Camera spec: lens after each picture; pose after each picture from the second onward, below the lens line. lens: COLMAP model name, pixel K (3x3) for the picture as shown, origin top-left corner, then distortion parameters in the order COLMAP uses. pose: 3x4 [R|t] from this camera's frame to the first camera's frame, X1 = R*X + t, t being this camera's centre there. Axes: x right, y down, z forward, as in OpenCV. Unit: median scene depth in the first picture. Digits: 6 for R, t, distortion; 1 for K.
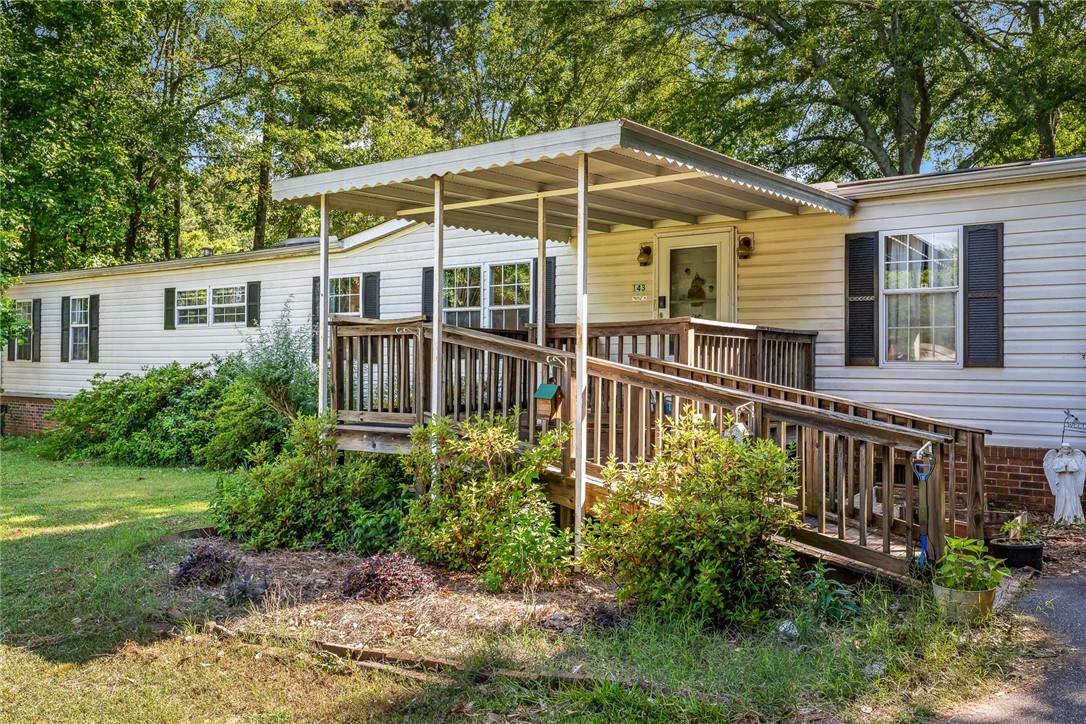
lens RADIAL K [[901.9, 0, 541.4], [0, 901.9, 362.5], [0, 0, 1]] dist [-0.002772, -0.004330]
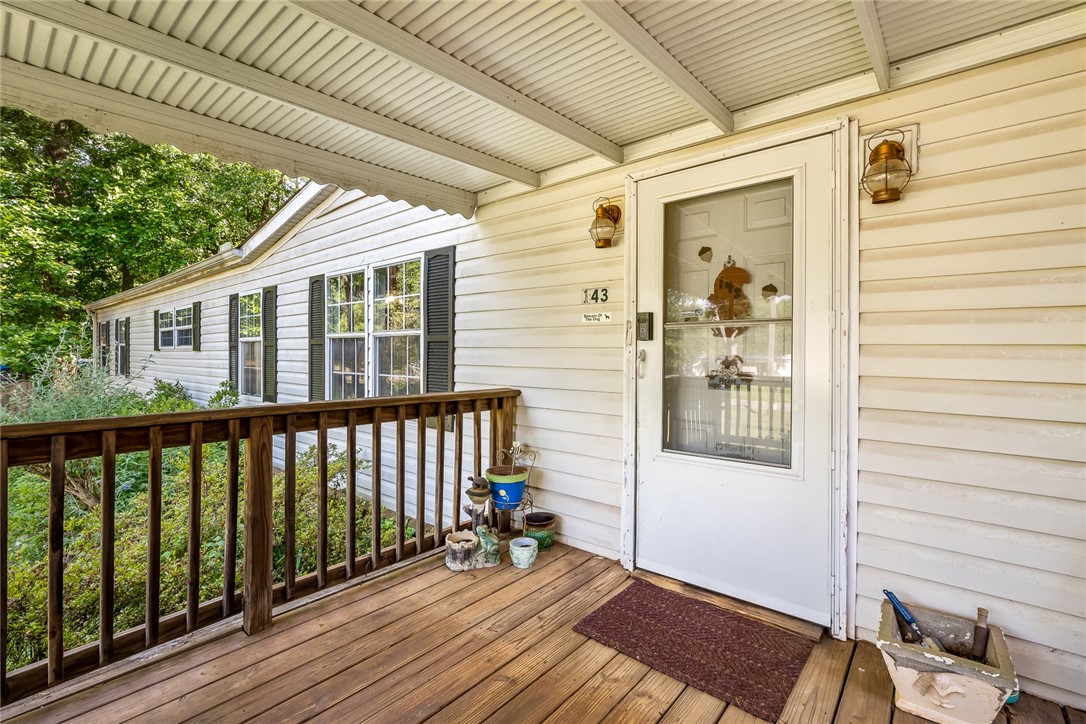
lens RADIAL K [[493.7, 0, 541.5], [0, 493.7, 359.3], [0, 0, 1]] dist [-0.000451, 0.000060]
pose [[0.997091, -0.004894, -0.076060, 0.087410], [0.006394, 0.999790, 0.019494, -0.048020], [0.075949, -0.019923, 0.996913, 0.649567]]
